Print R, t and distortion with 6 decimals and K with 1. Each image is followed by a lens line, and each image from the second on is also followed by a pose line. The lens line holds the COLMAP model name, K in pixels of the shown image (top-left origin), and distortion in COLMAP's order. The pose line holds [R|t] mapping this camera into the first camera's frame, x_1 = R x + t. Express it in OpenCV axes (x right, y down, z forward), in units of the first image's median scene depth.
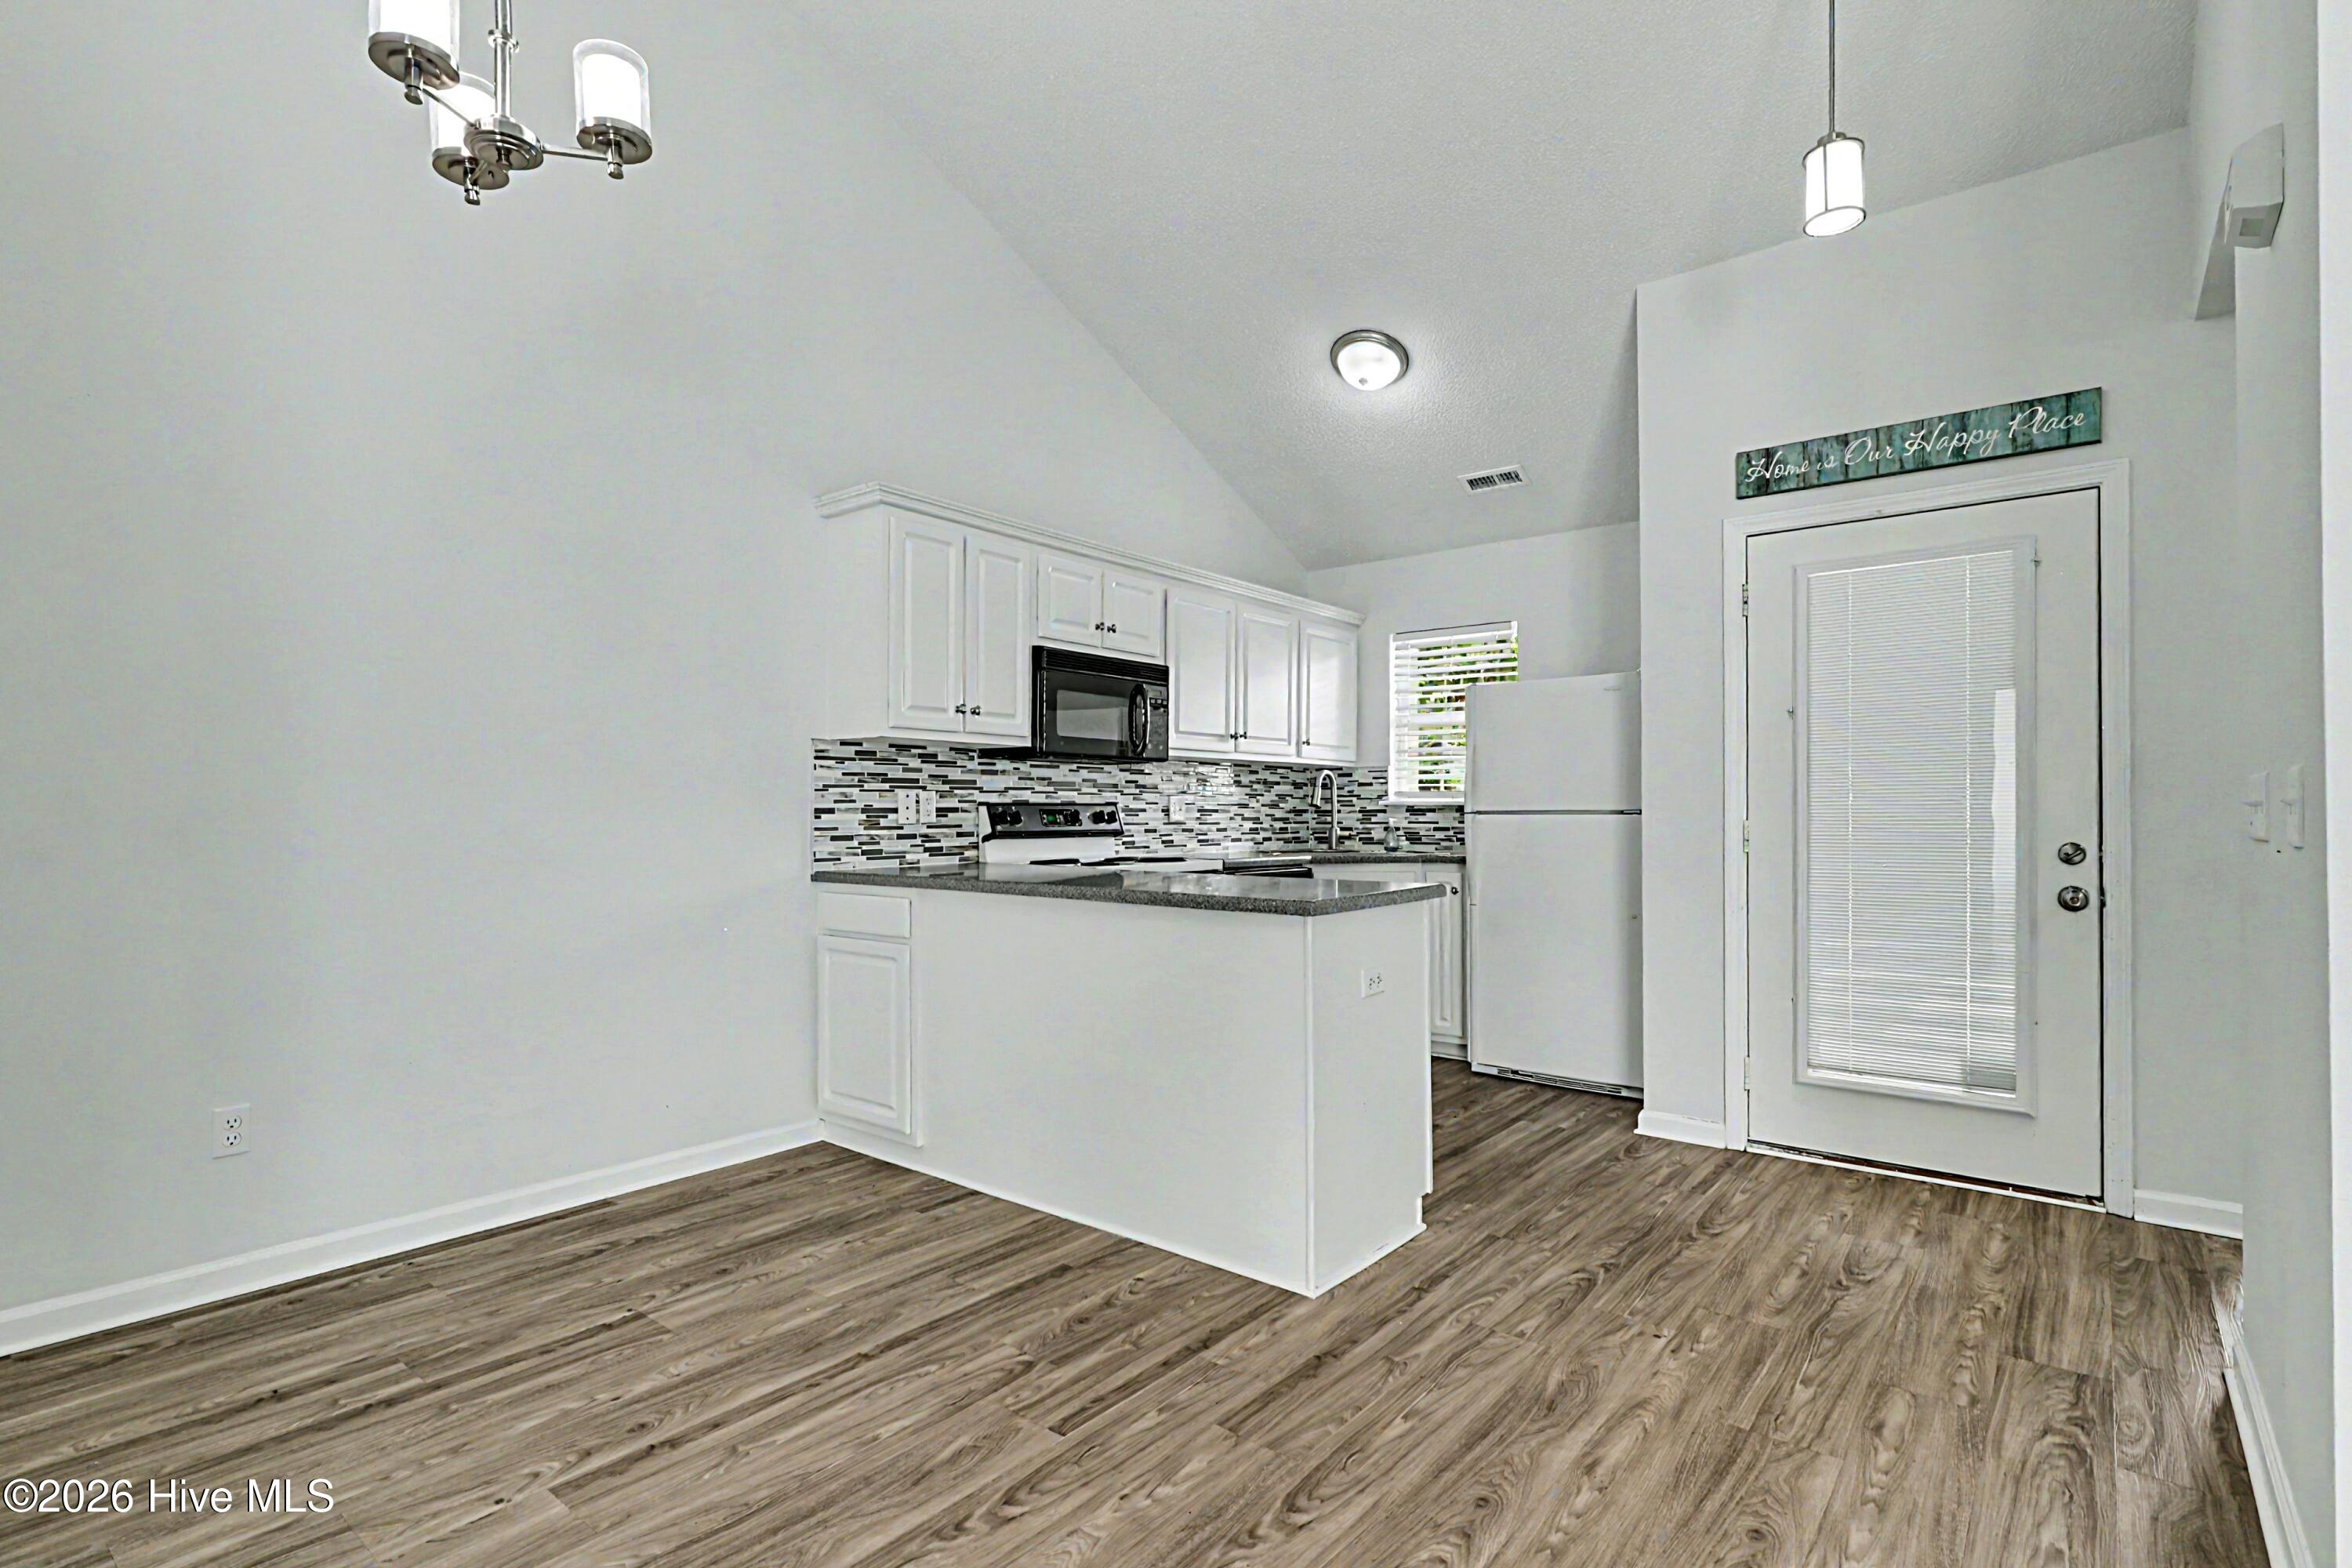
lens RADIAL K [[1139.0, 0, 1164.2], [0, 1139.0, 802.1], [0, 0, 1]] dist [0.001793, -0.000286]
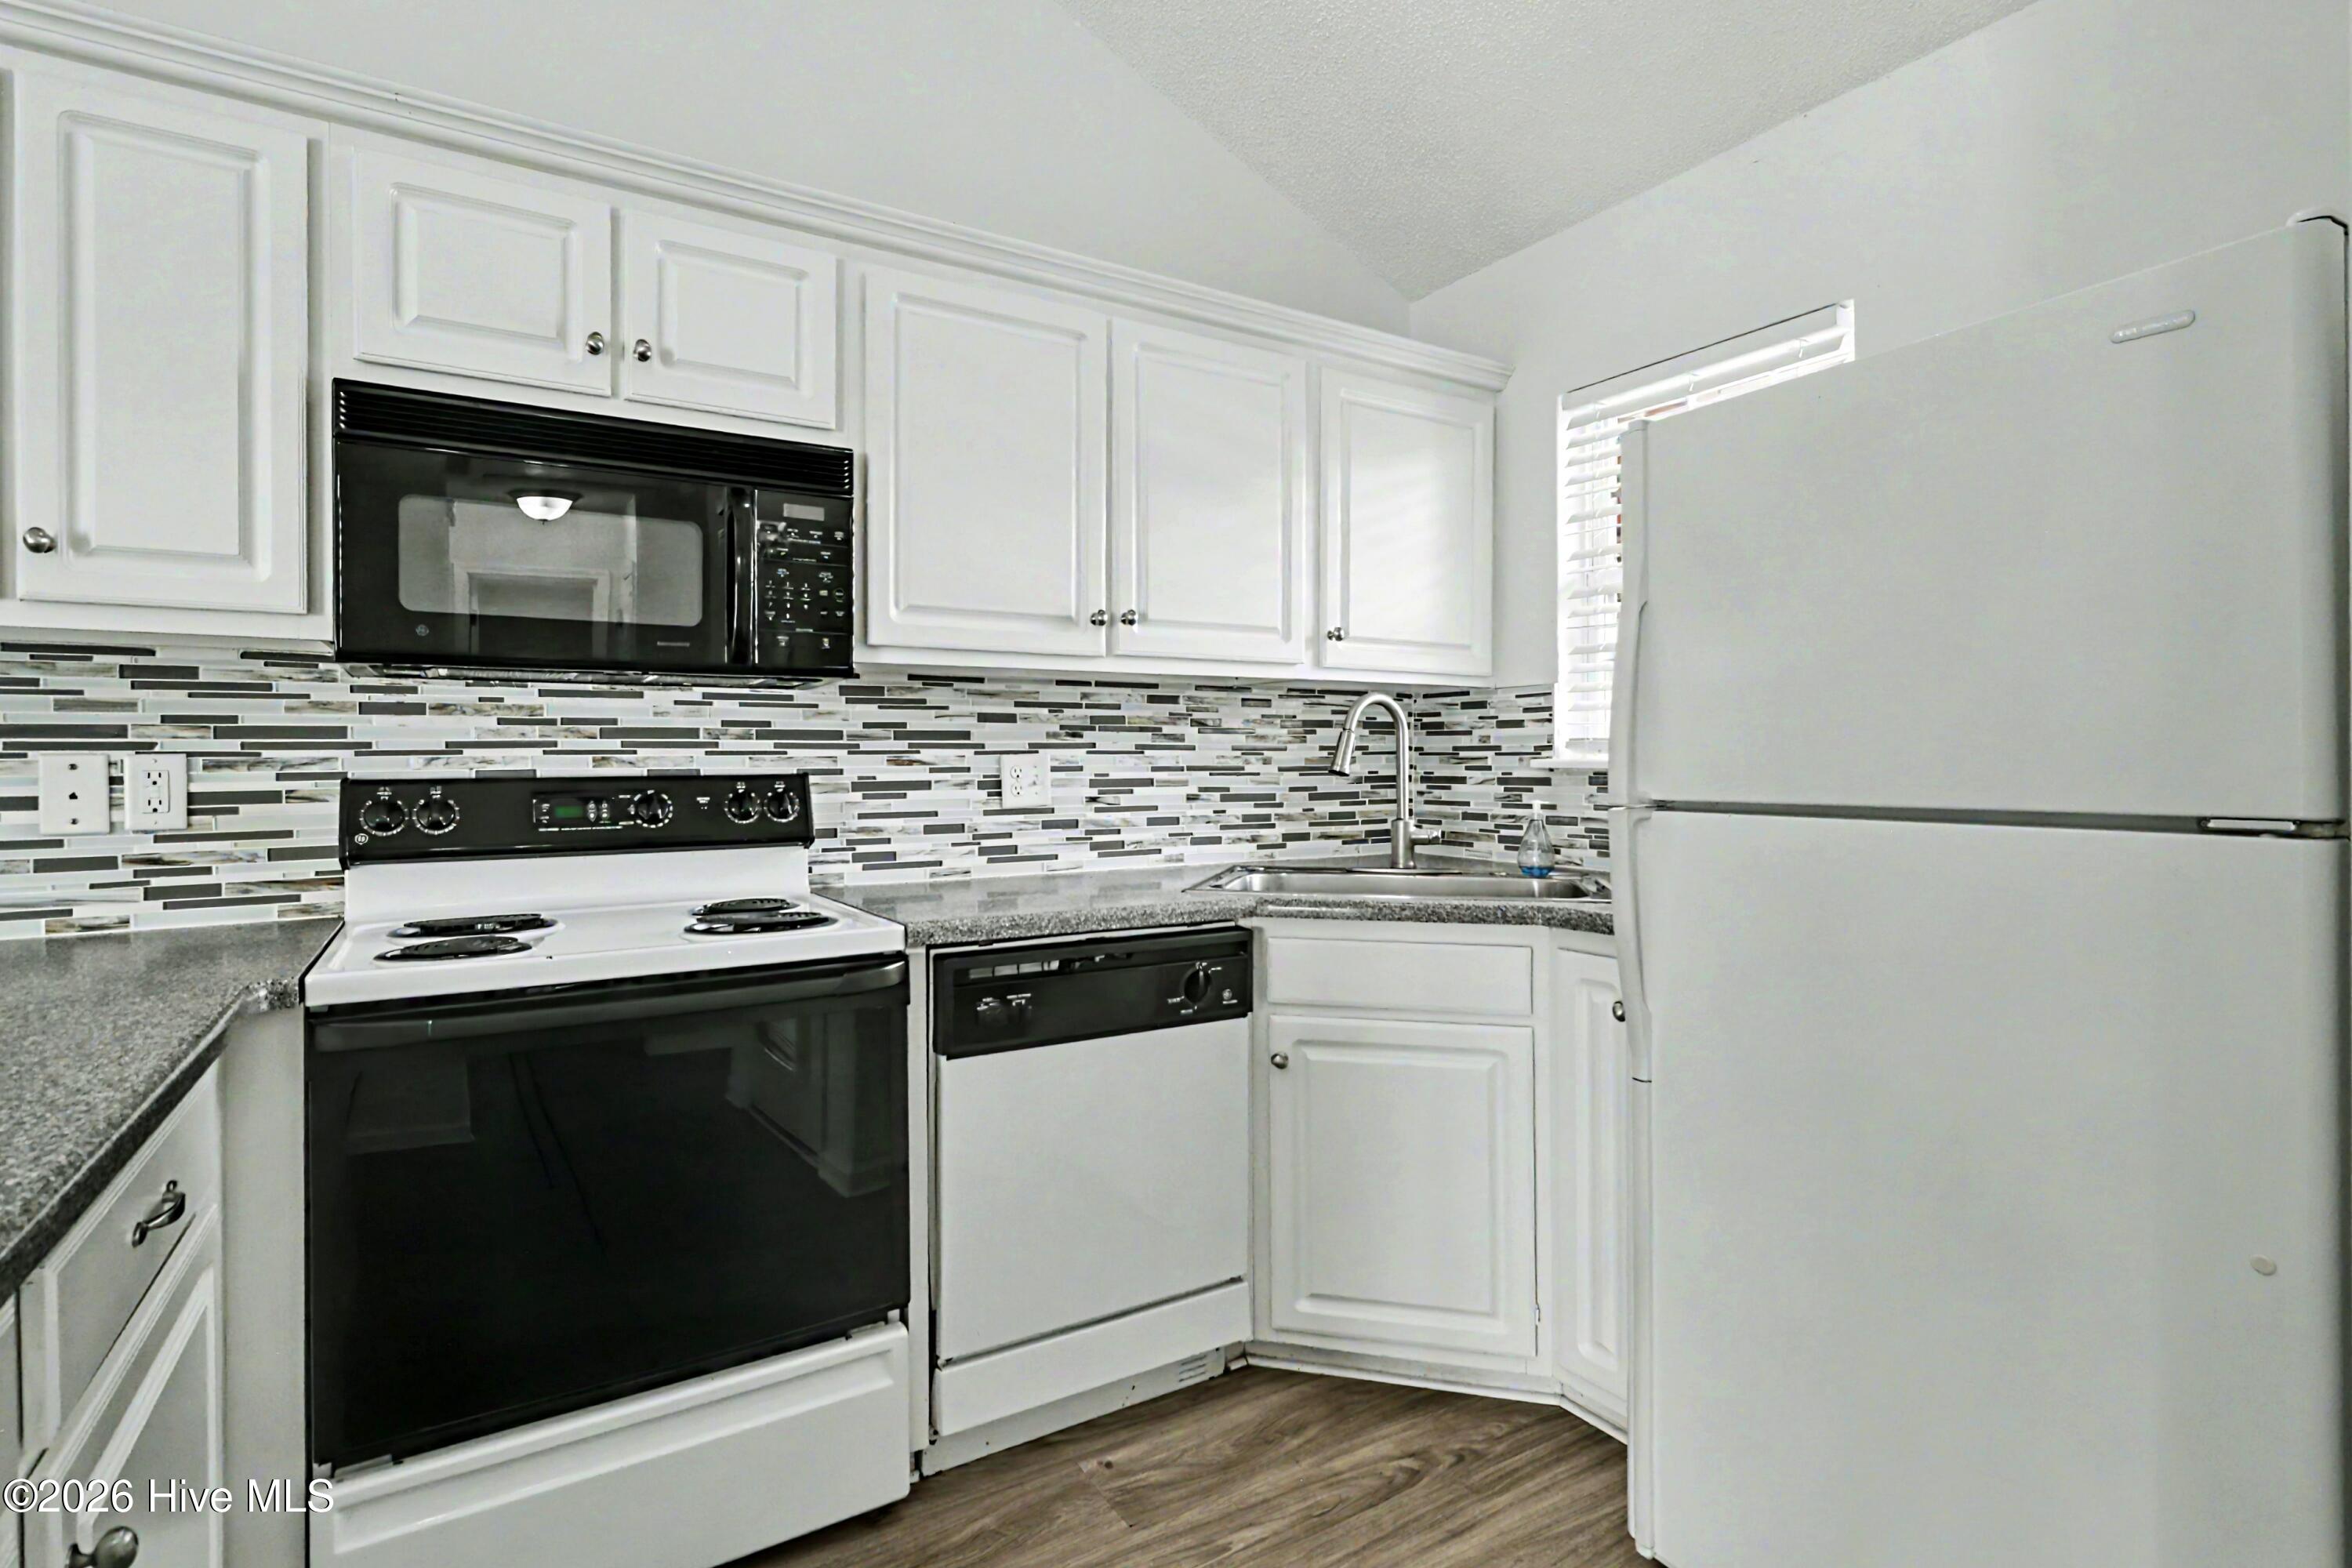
lens RADIAL K [[1137.2, 0, 1166.3], [0, 1137.2, 758.8], [0, 0, 1]] dist [-0.000177, -0.000951]
pose [[0.942113, -0.002874, -0.335284, 0.288669], [0.006797, 0.999921, 0.010528, -0.010110], [0.335227, -0.012197, 0.942058, 0.731996]]
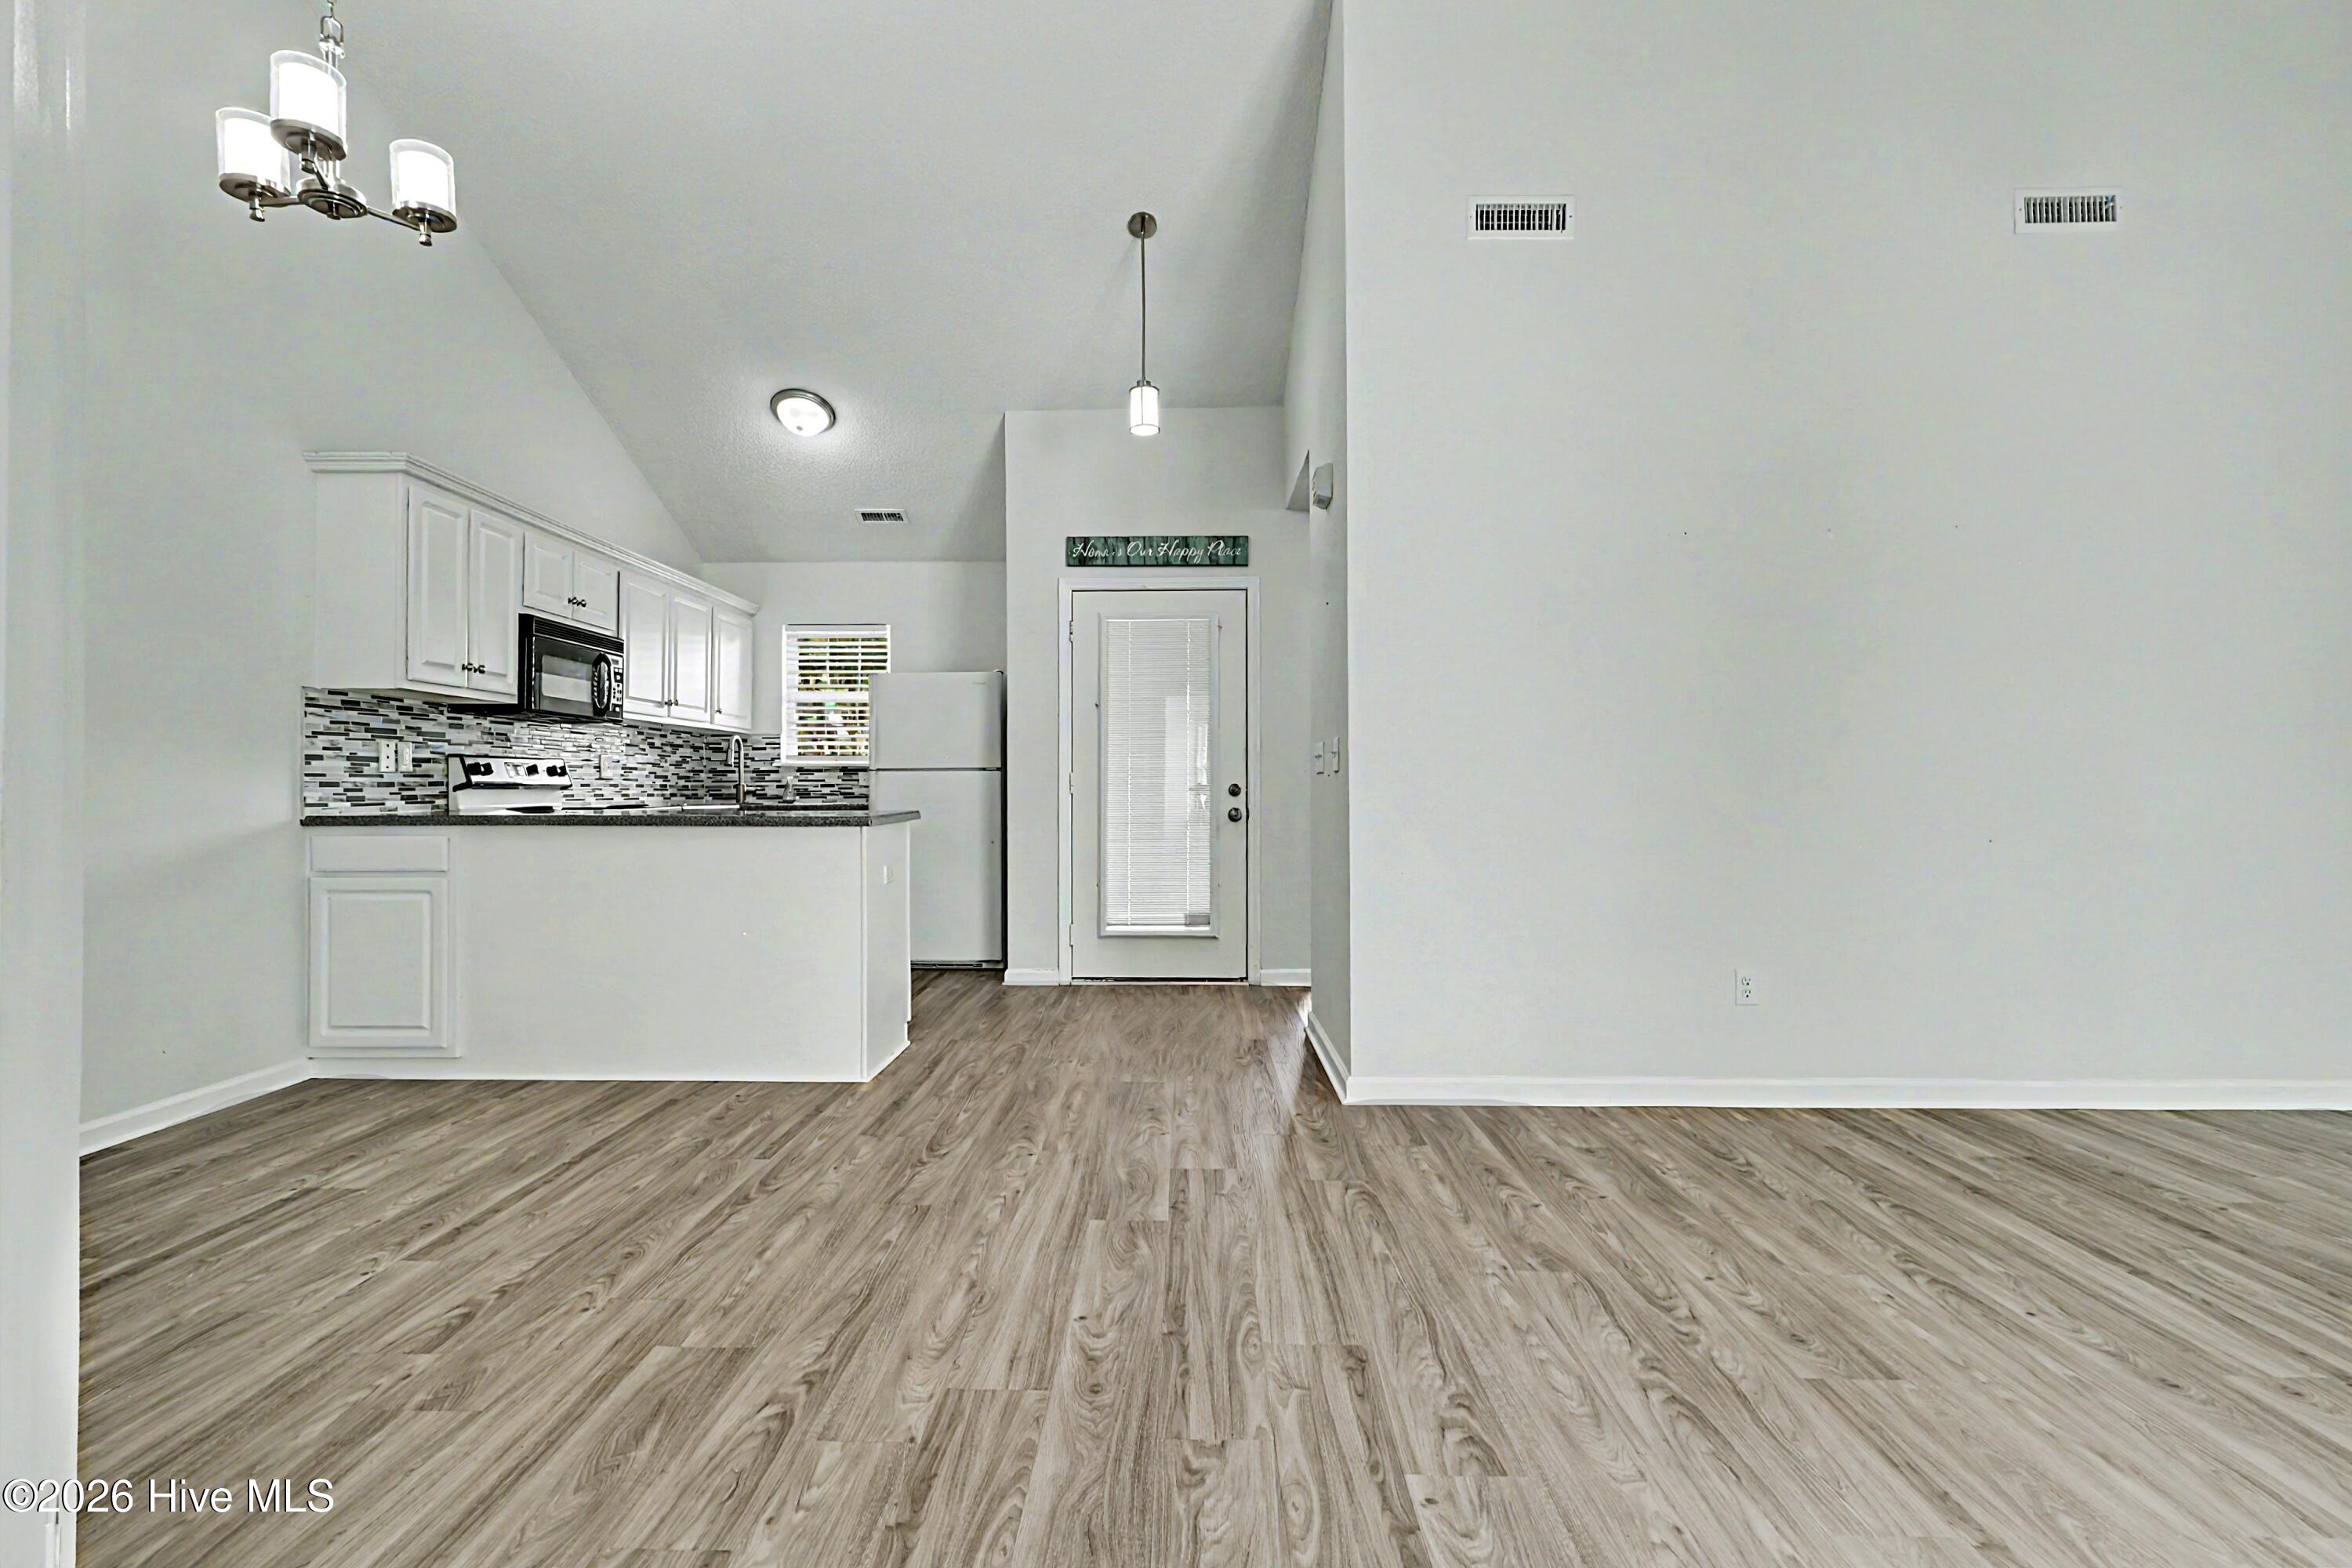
lens RADIAL K [[1094.2, 0, 1169.3], [0, 1094.2, 775.8], [0, 0, 1]] dist [0.001960, 0.000264]
pose [[0.784861, 0.005801, 0.619644, -0.281512], [-0.003076, 0.999980, -0.005466, 0.025221], [-0.619664, 0.002384, 0.784864, -0.232843]]
